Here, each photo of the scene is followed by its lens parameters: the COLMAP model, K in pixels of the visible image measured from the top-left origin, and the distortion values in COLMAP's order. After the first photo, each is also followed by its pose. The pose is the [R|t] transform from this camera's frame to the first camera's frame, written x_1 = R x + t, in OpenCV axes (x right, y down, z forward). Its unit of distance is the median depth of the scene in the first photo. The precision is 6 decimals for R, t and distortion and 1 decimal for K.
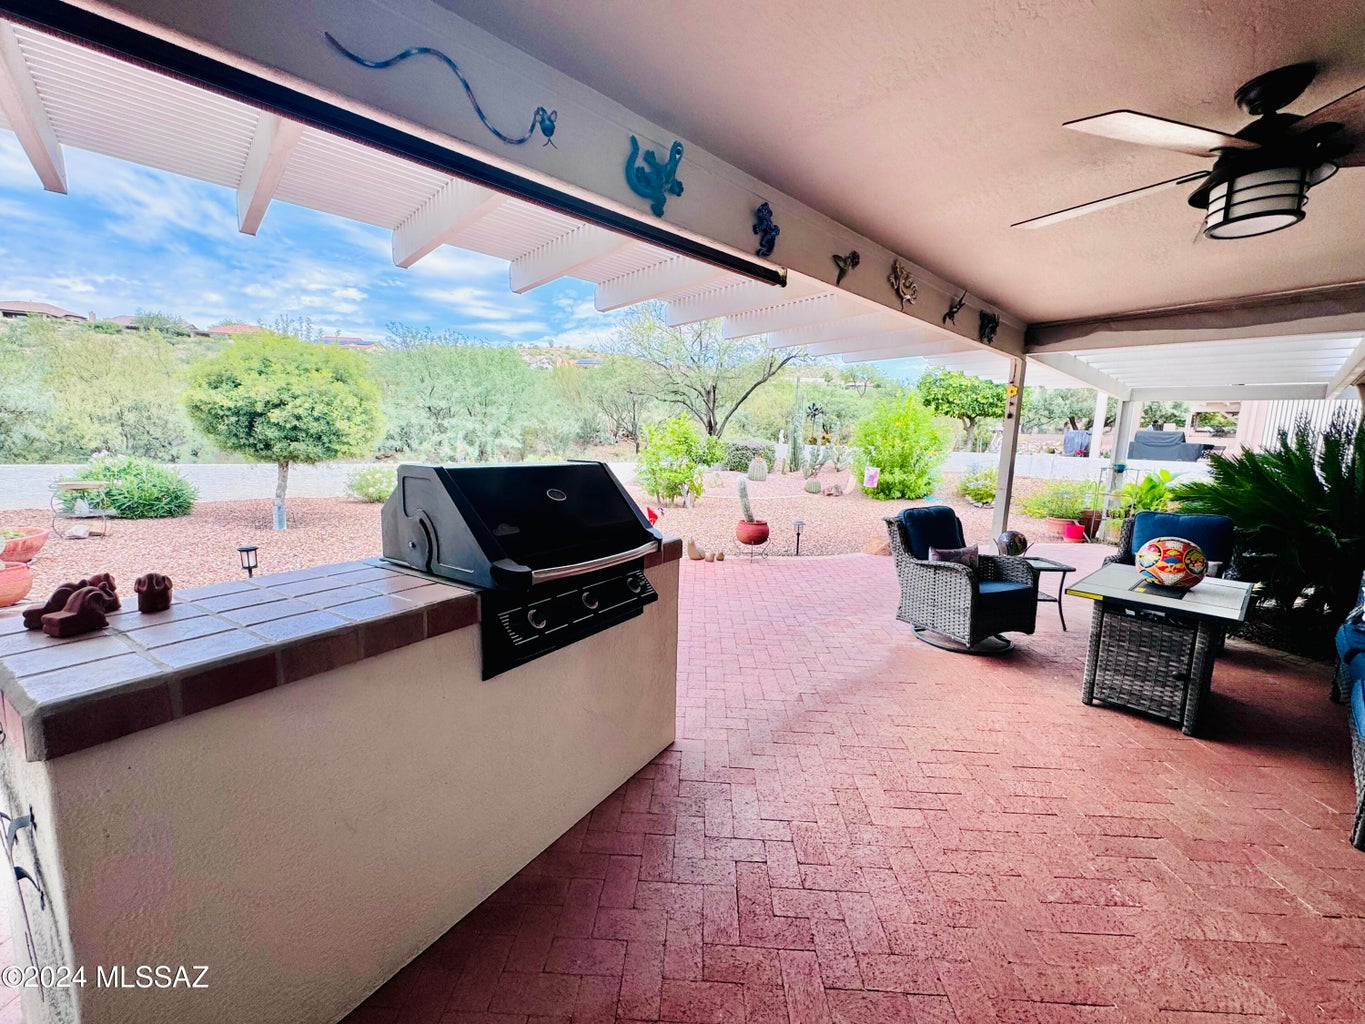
lens RADIAL K [[551.3, 0, 661.4], [0, 551.3, 510.7], [0, 0, 1]] dist [-0.002955, -0.000232]
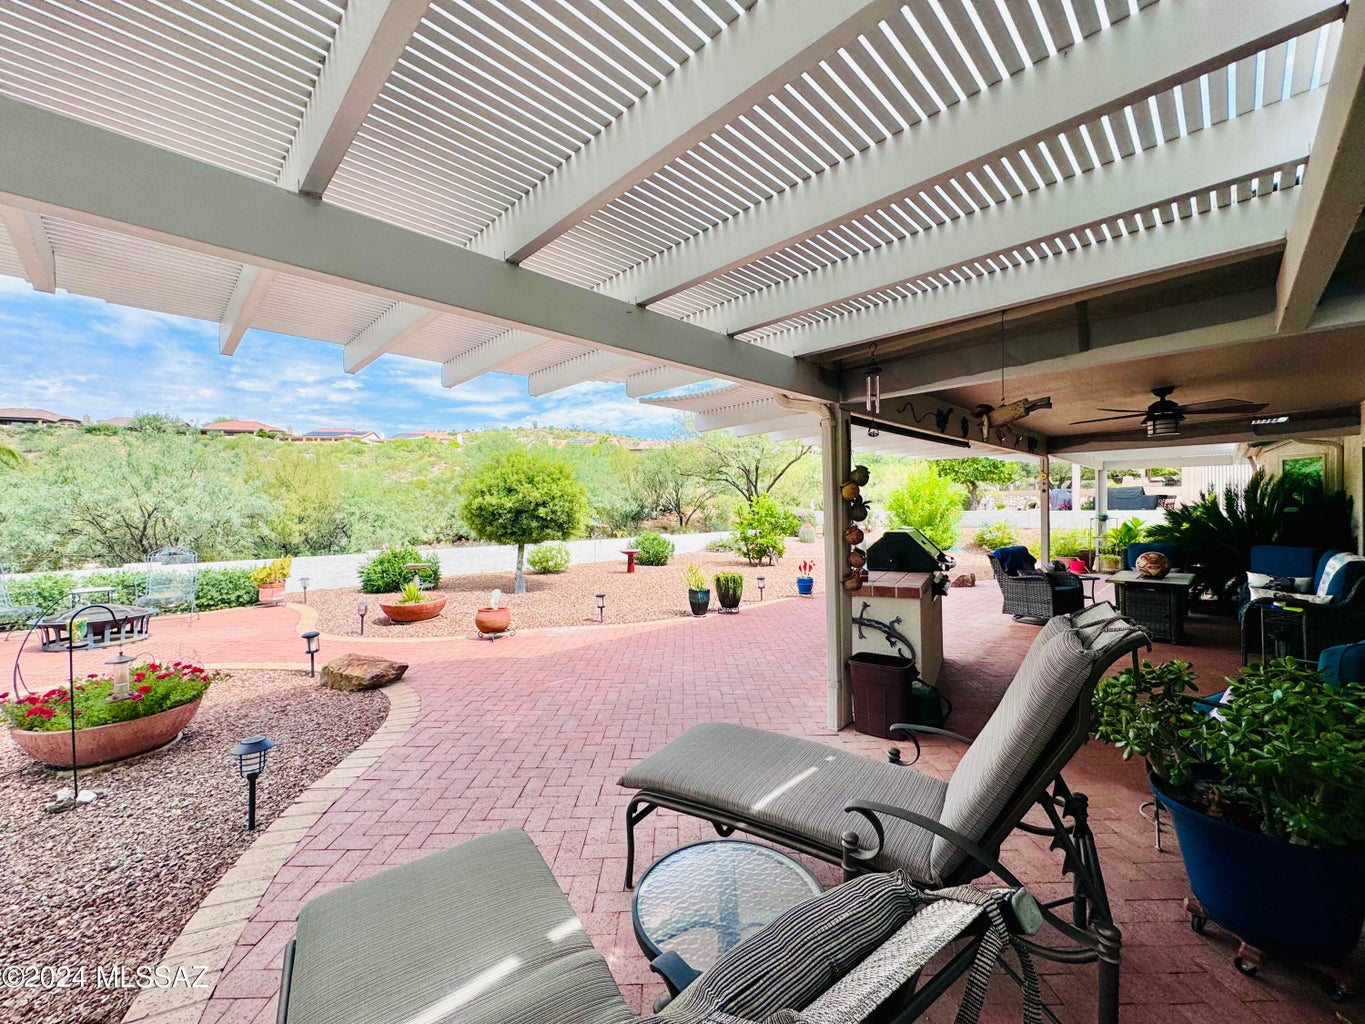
lens RADIAL K [[543.8, 0, 682.5], [0, 543.8, 512.0], [0, 0, 1]] dist [0.034523, -0.019370]
pose [[0.996756, -0.049715, 0.063289, -0.299315], [0.057176, 0.990864, -0.122142, 0.016732], [-0.056638, 0.125364, 0.990493, -0.305682]]
